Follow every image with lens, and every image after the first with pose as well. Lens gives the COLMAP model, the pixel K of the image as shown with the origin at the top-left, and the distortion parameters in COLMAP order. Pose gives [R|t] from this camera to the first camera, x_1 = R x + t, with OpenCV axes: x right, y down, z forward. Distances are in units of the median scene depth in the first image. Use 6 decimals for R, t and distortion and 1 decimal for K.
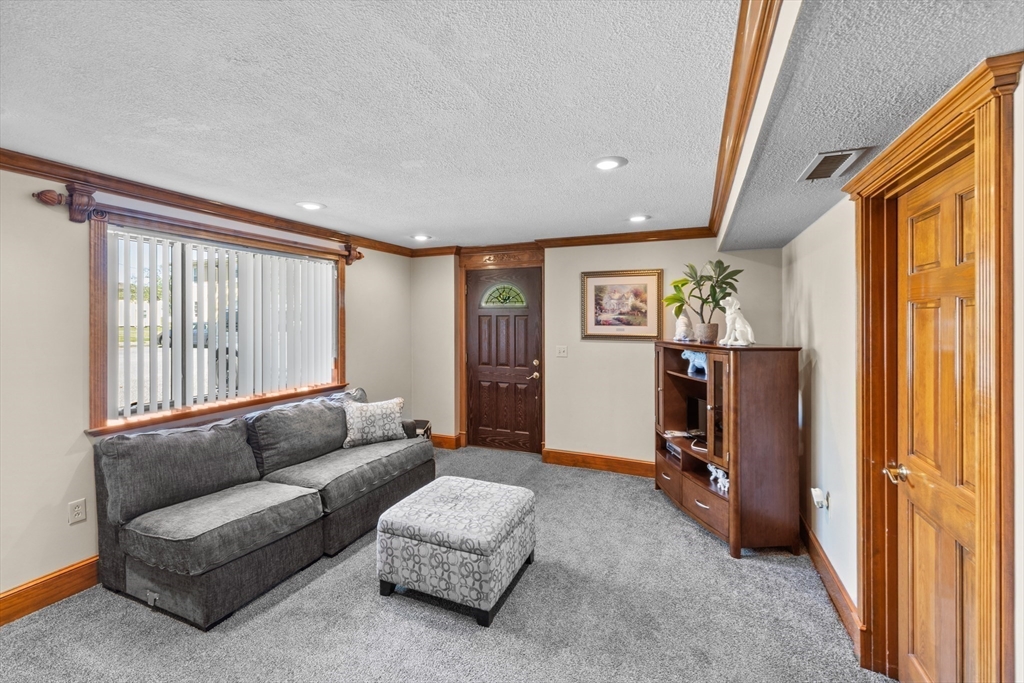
lens RADIAL K [[436.8, 0, 513.3], [0, 436.8, 319.6], [0, 0, 1]] dist [-0.001759, 0.000632]
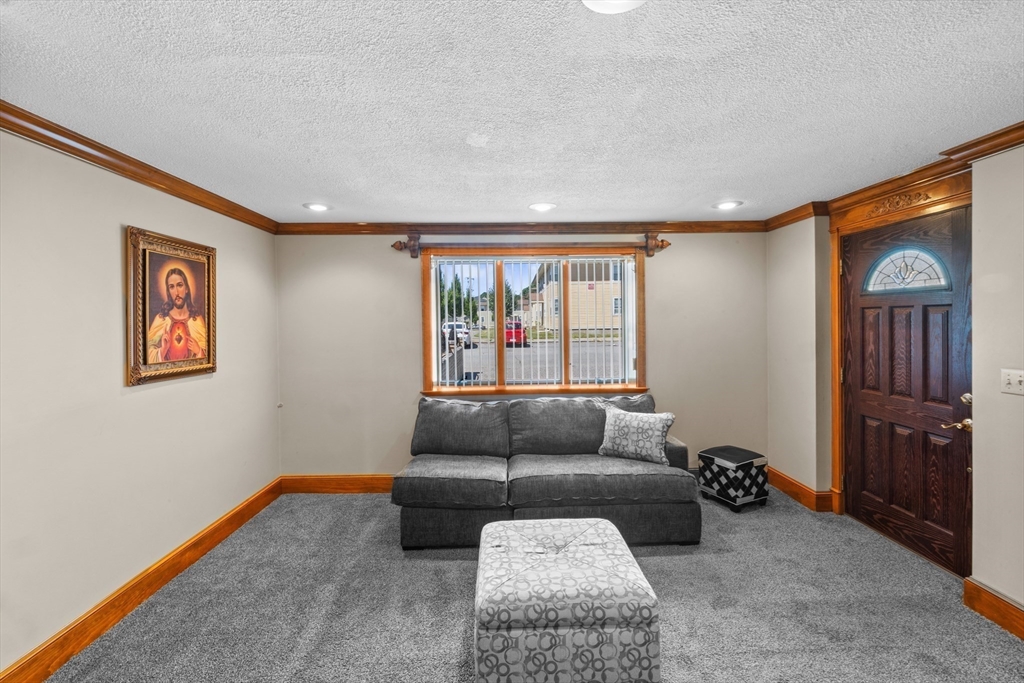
lens RADIAL K [[436.8, 0, 517.0], [0, 436.8, 327.9], [0, 0, 1]] dist [-0.001759, 0.000632]
pose [[0.418813, 0.008848, -0.908029, 0.373599], [0.010653, 0.999836, 0.014656, 0.006138], [0.908010, -0.015812, 0.418650, 0.428722]]
